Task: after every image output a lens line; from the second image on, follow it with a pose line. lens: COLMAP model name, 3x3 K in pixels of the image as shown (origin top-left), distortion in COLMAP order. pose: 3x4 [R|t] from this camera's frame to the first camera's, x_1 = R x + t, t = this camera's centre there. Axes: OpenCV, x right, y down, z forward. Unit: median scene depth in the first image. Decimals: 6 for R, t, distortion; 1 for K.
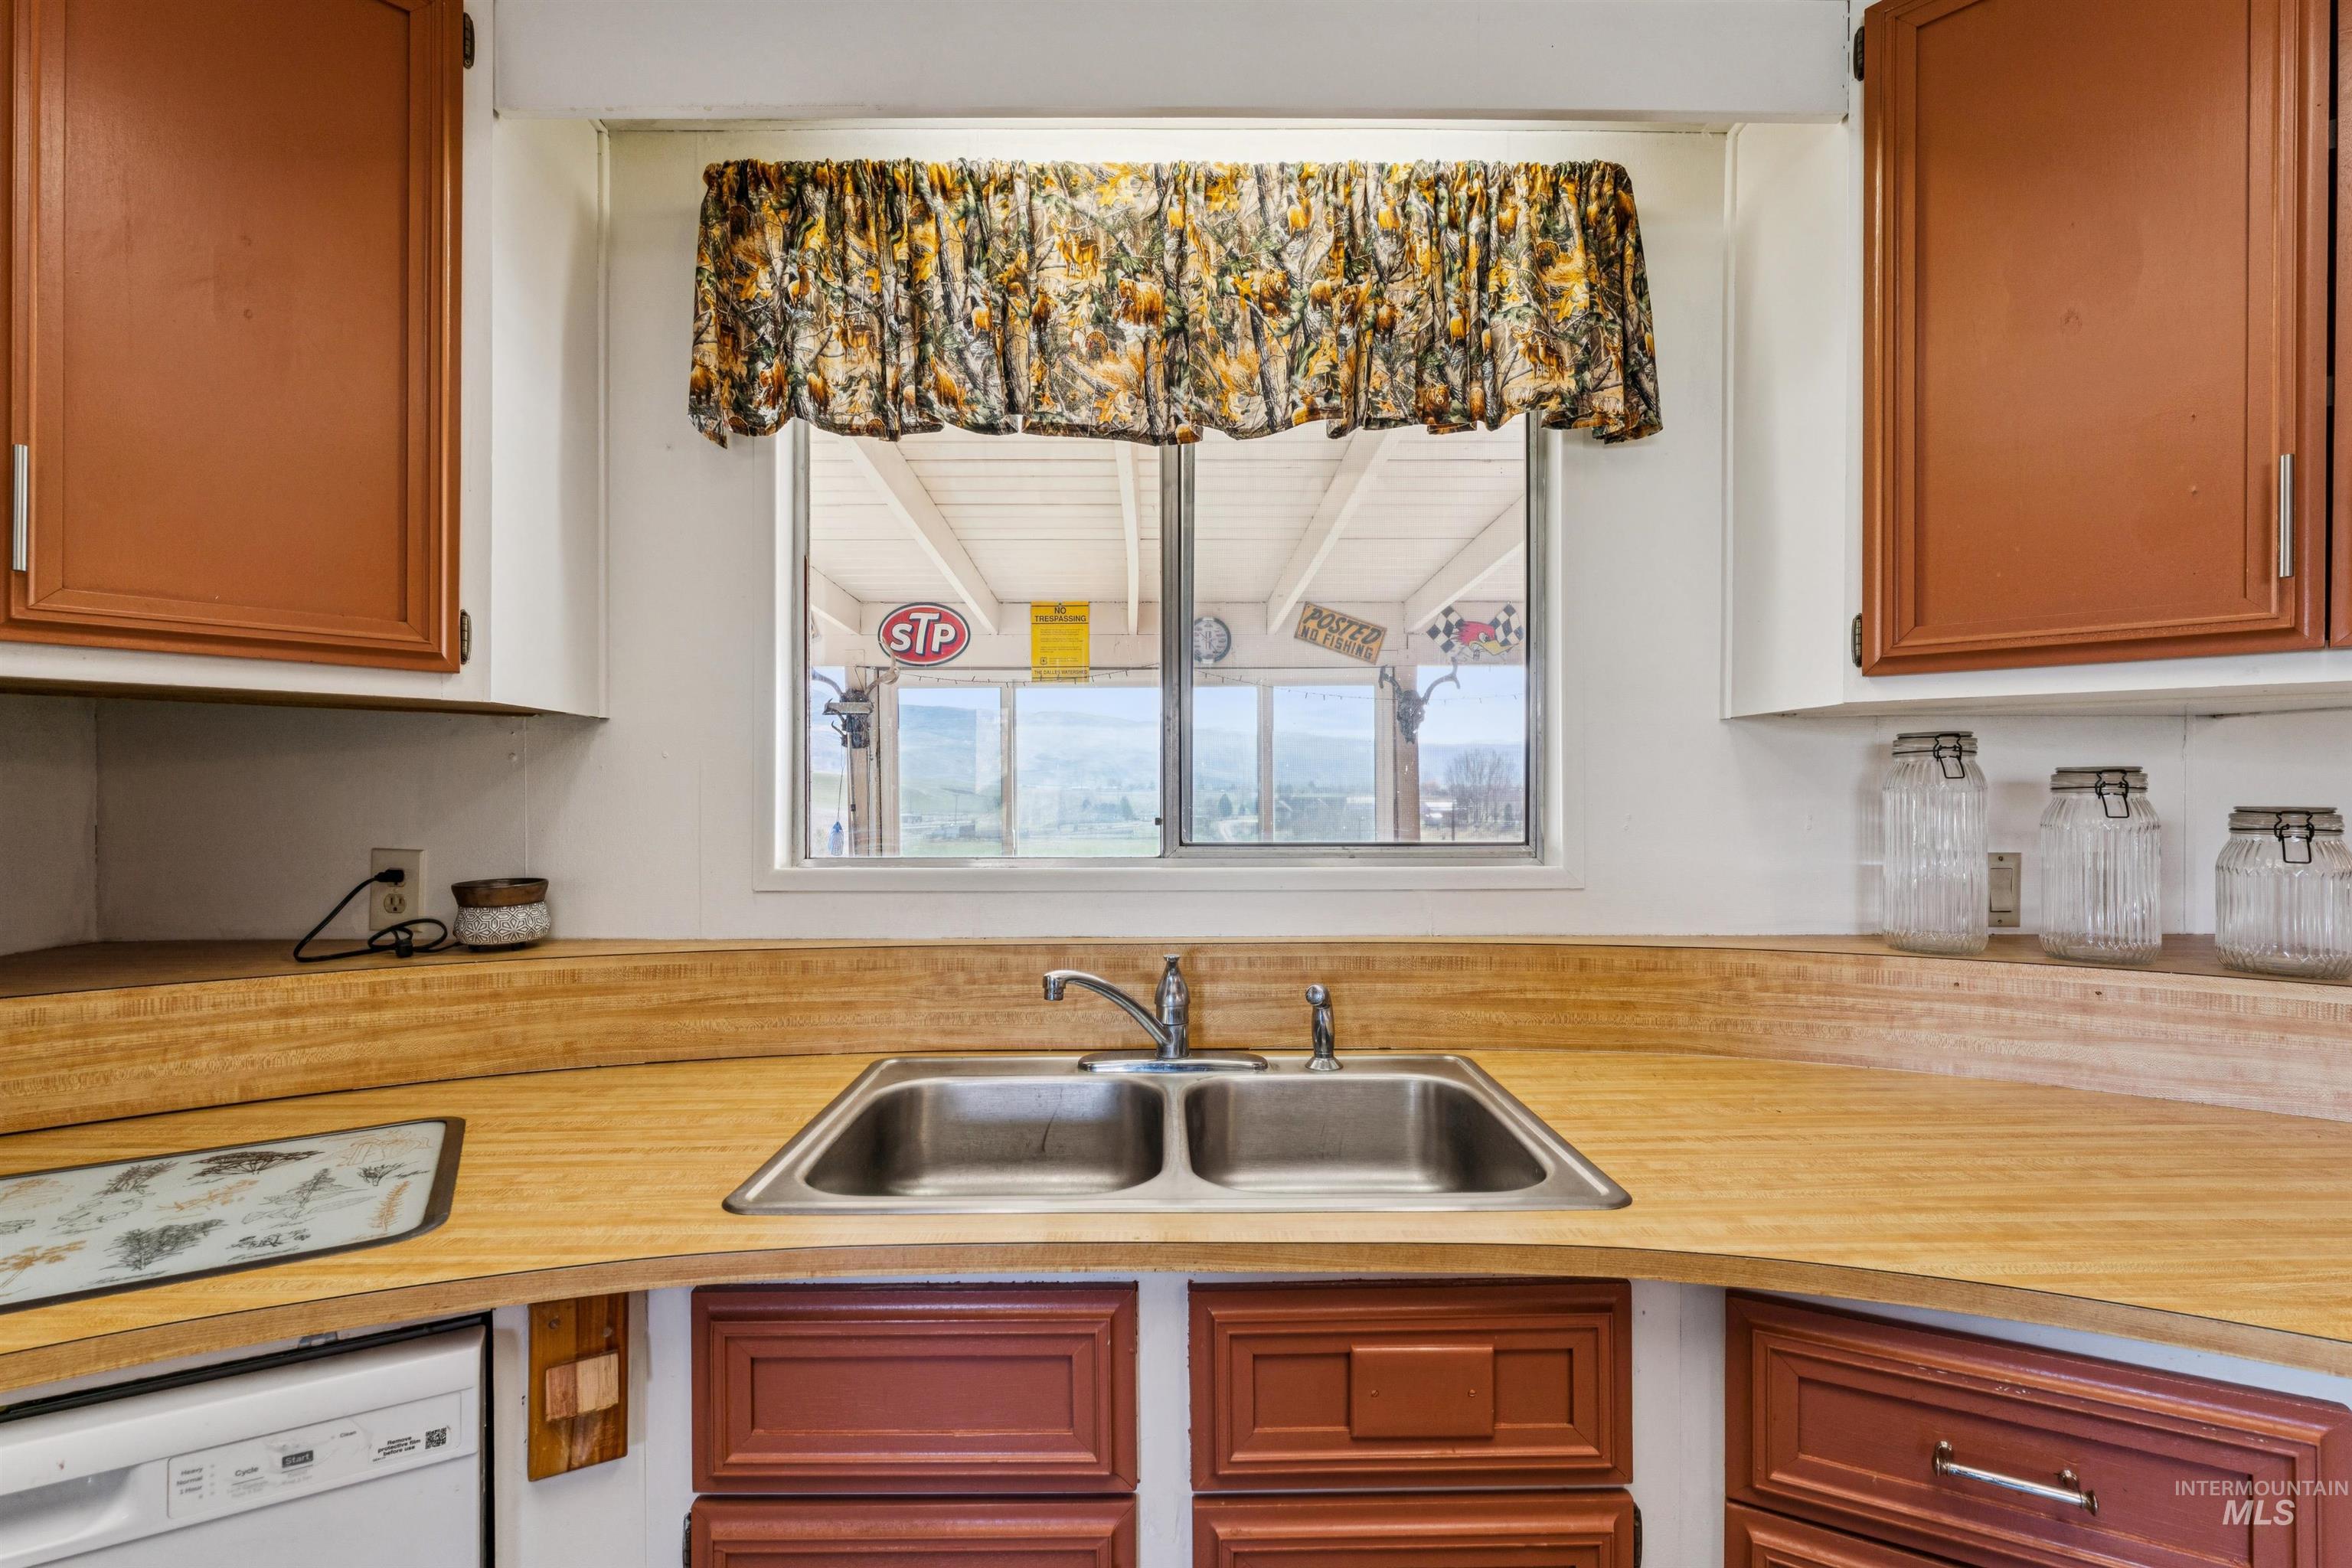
lens RADIAL K [[1039.4, 0, 1174.3], [0, 1039.4, 793.9], [0, 0, 1]] dist [-0.002733, -0.000270]
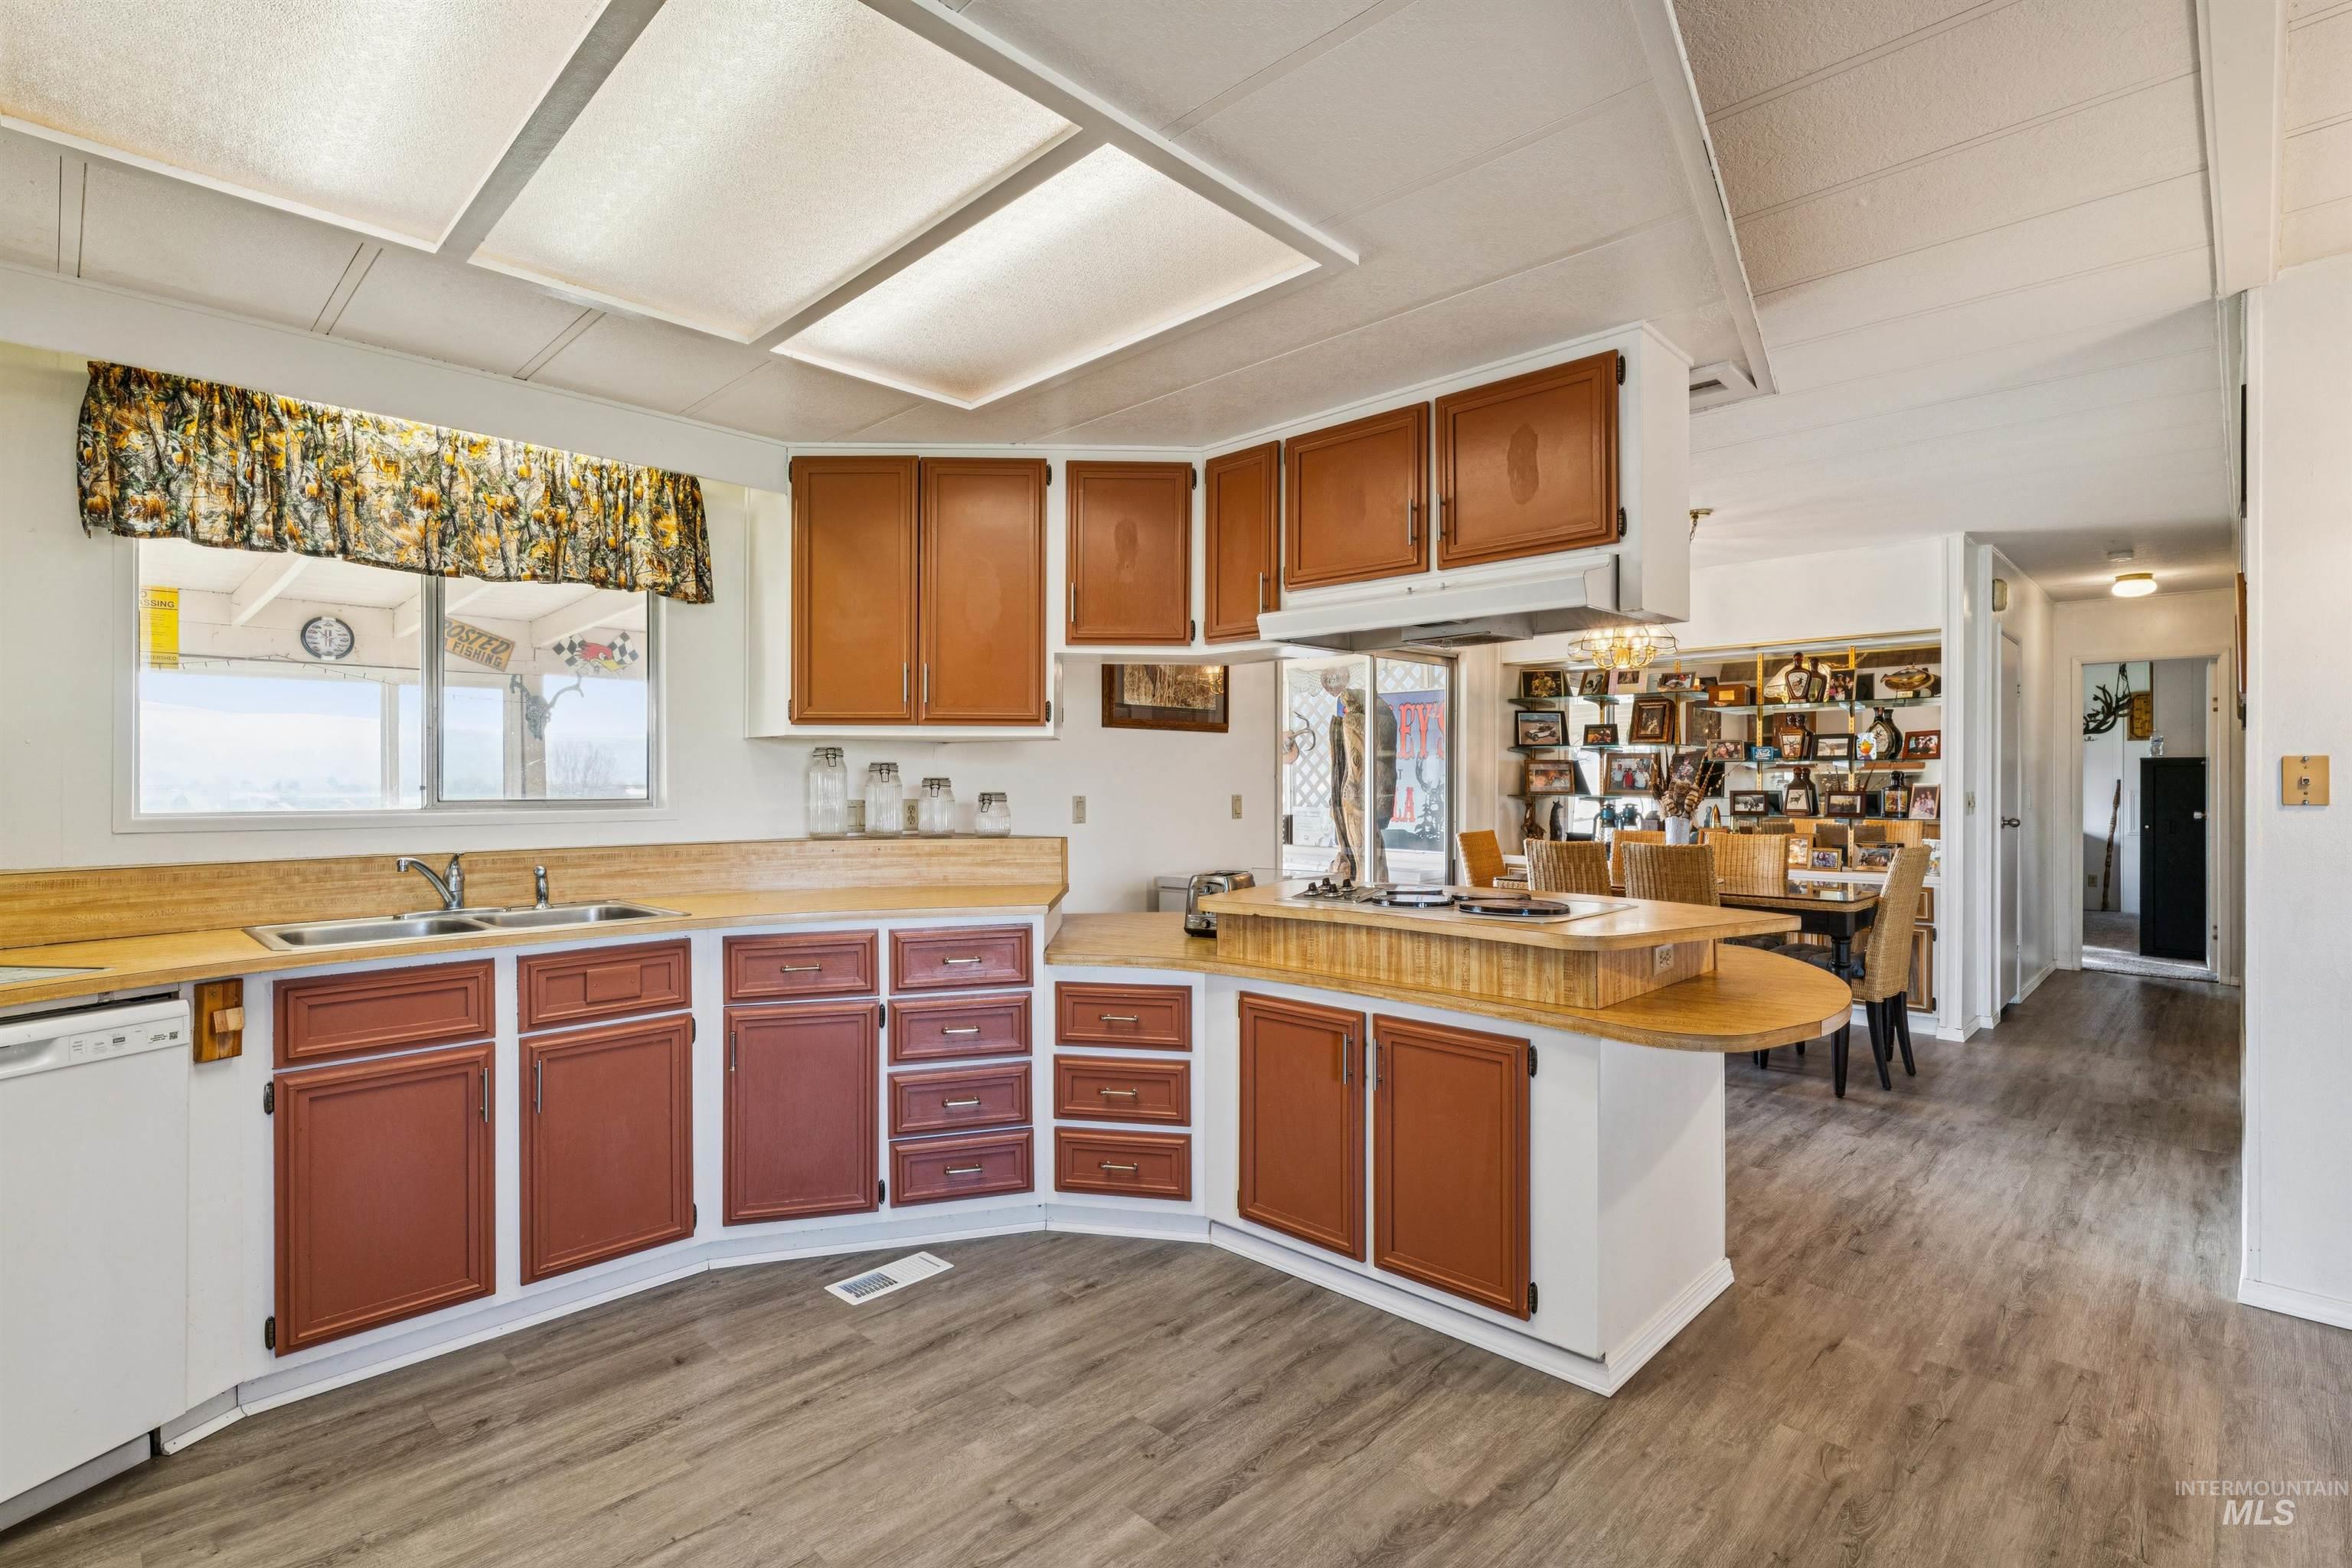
lens RADIAL K [[1098.5, 0, 1176.0], [0, 1098.5, 784.0], [0, 0, 1]] dist [-0.002428, -0.000133]
pose [[0.704218, 0.000047, 0.709984, -0.472108], [0.004939, 0.999975, -0.004965, 0.039439], [-0.709967, 0.007003, 0.704200, -1.281575]]
